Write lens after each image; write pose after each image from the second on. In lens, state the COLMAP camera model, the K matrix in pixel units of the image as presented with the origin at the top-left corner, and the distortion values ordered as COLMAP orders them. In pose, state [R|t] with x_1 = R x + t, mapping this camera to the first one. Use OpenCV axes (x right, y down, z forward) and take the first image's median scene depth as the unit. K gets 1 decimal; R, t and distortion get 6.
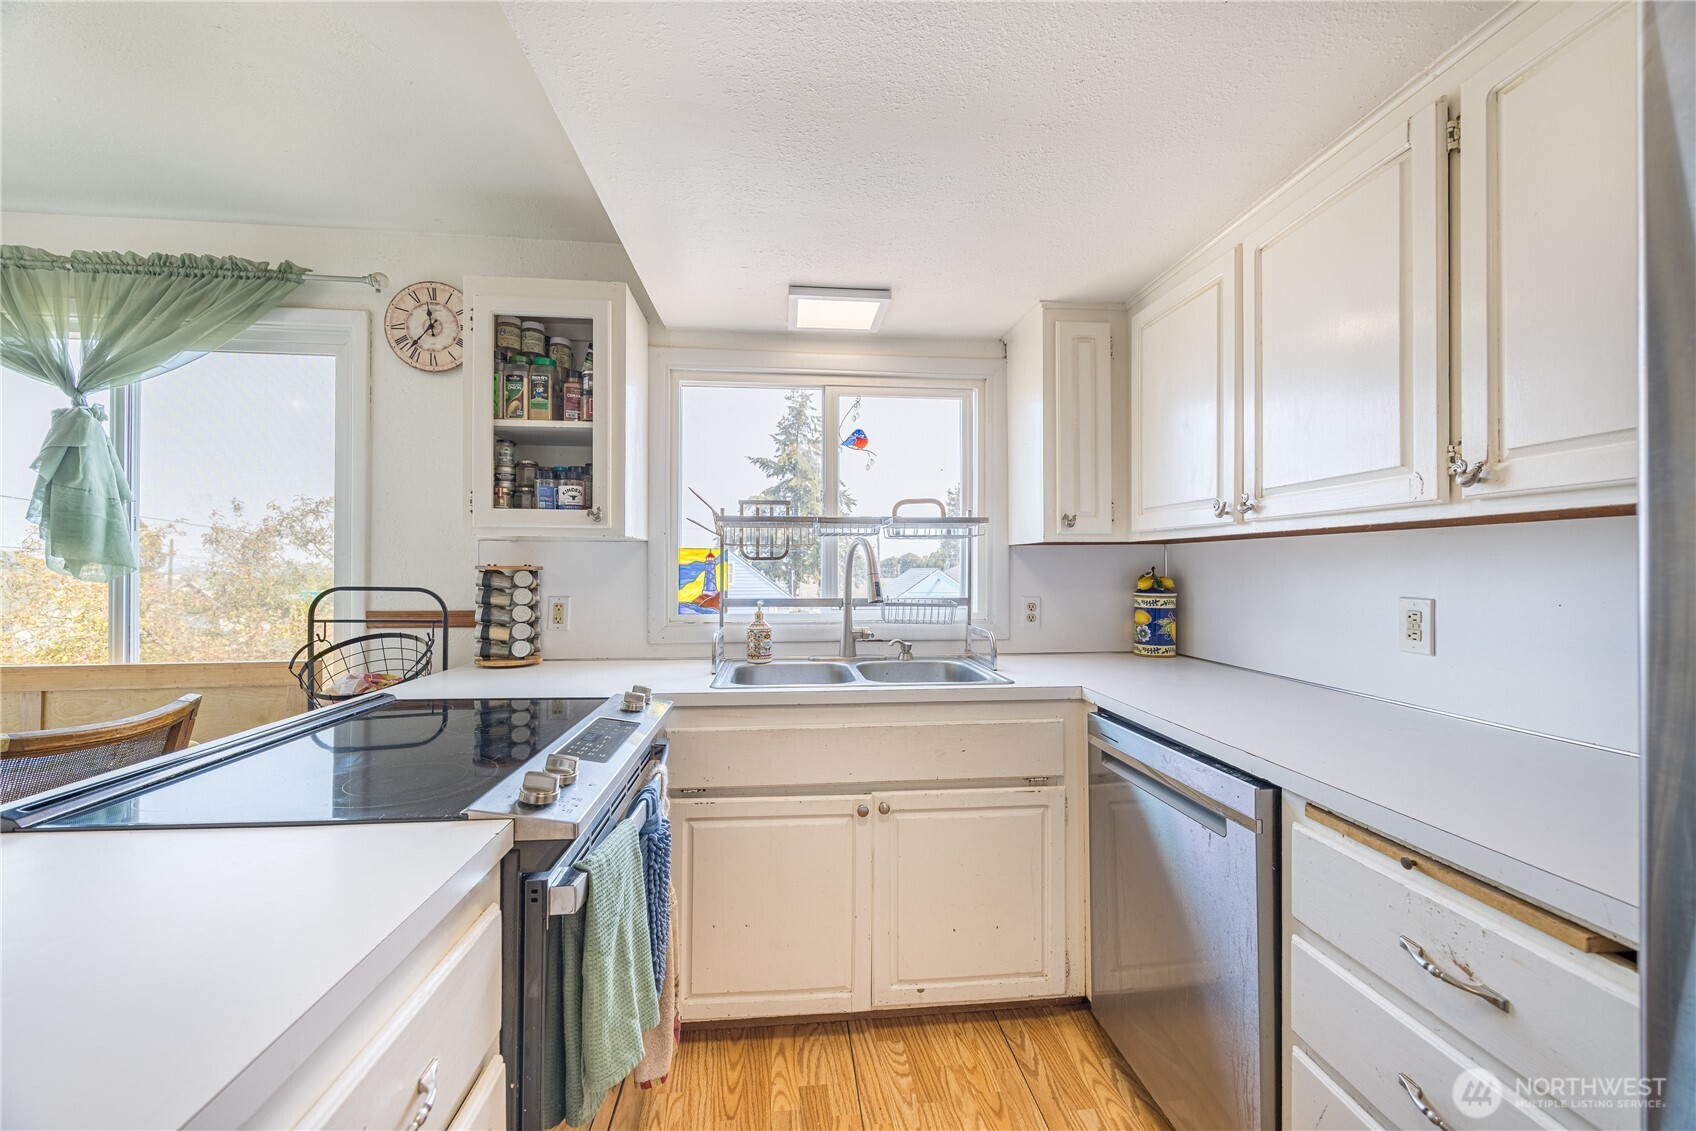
lens RADIAL K [[647.5, 0, 842.3], [0, 647.5, 569.3], [0, 0, 1]] dist [0.000018, -0.000901]
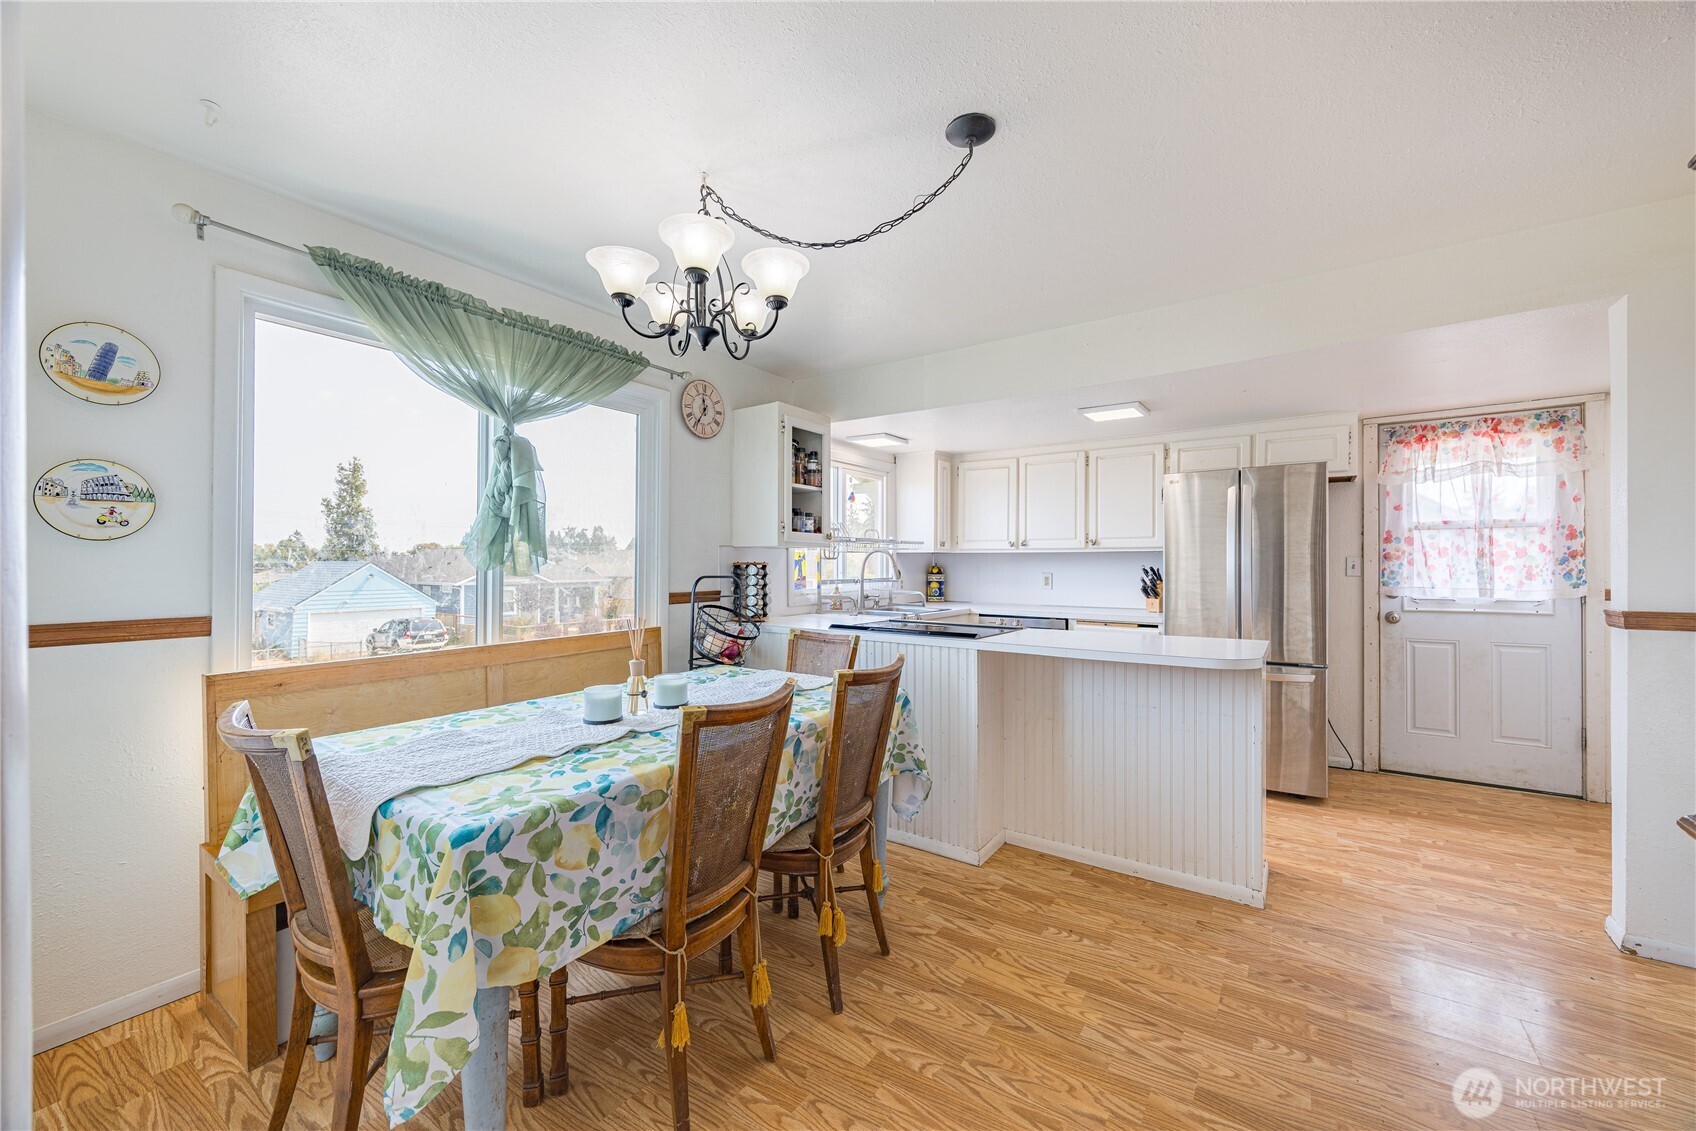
lens RADIAL K [[647.5, 0, 849.2], [0, 647.5, 570.3], [0, 0, 1]] dist [0.000018, -0.000901]
pose [[0.654967, -0.008451, 0.755610, -1.679857], [0.000282, 0.999940, 0.010939, -0.003396], [-0.755658, -0.006952, 0.654930, -0.308400]]
